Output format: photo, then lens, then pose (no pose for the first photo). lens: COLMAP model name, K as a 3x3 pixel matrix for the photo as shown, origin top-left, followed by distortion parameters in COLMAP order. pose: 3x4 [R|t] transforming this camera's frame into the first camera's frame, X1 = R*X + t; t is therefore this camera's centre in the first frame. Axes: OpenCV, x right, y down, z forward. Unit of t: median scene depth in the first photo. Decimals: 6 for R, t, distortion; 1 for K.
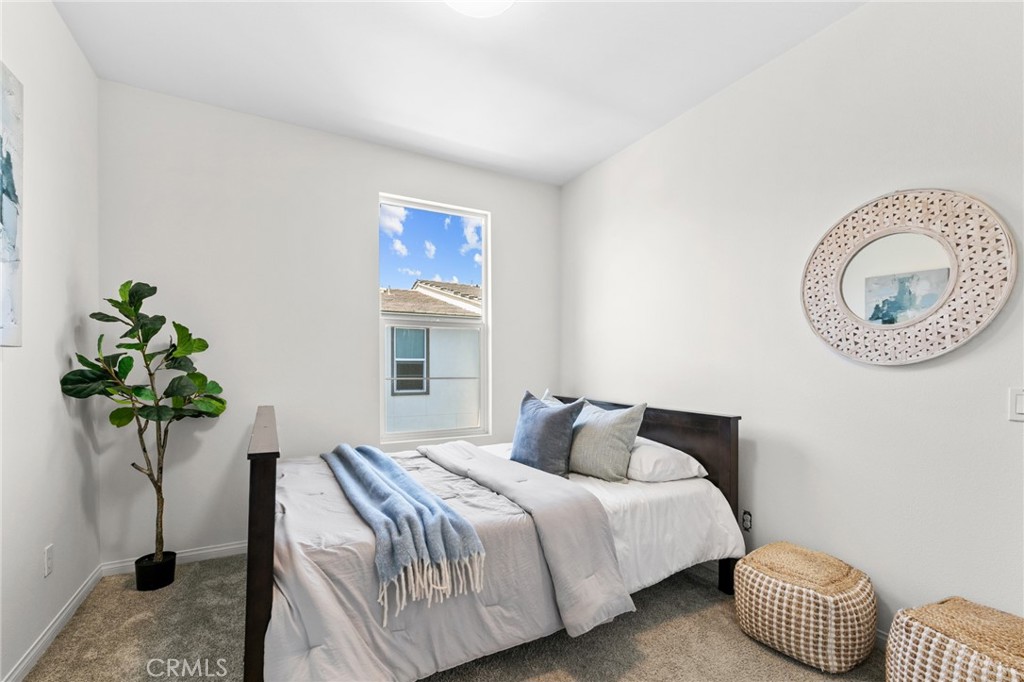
lens RADIAL K [[436.9, 0, 509.5], [0, 436.9, 359.9], [0, 0, 1]] dist [0.001137, 0.000210]
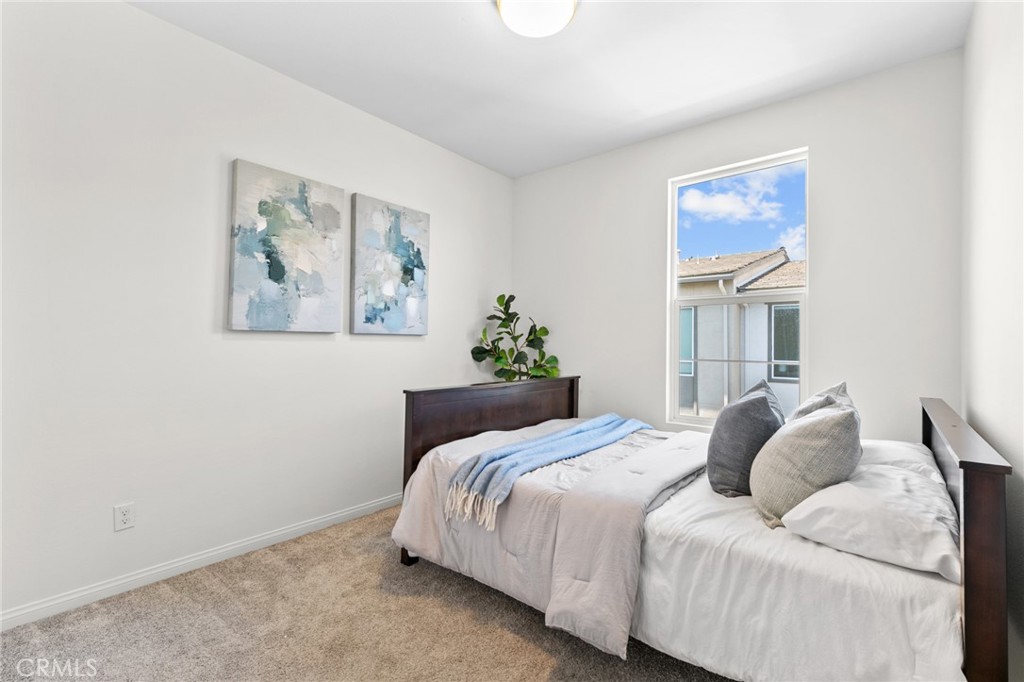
lens RADIAL K [[443.4, 0, 515.0], [0, 443.4, 335.5], [0, 0, 1]] dist [0.001027, 0.000218]
pose [[0.366215, -0.021451, -0.930283, 0.745672], [0.001061, 0.999743, -0.022635, 0.016610], [0.930530, 0.007302, 0.366143, 0.413858]]
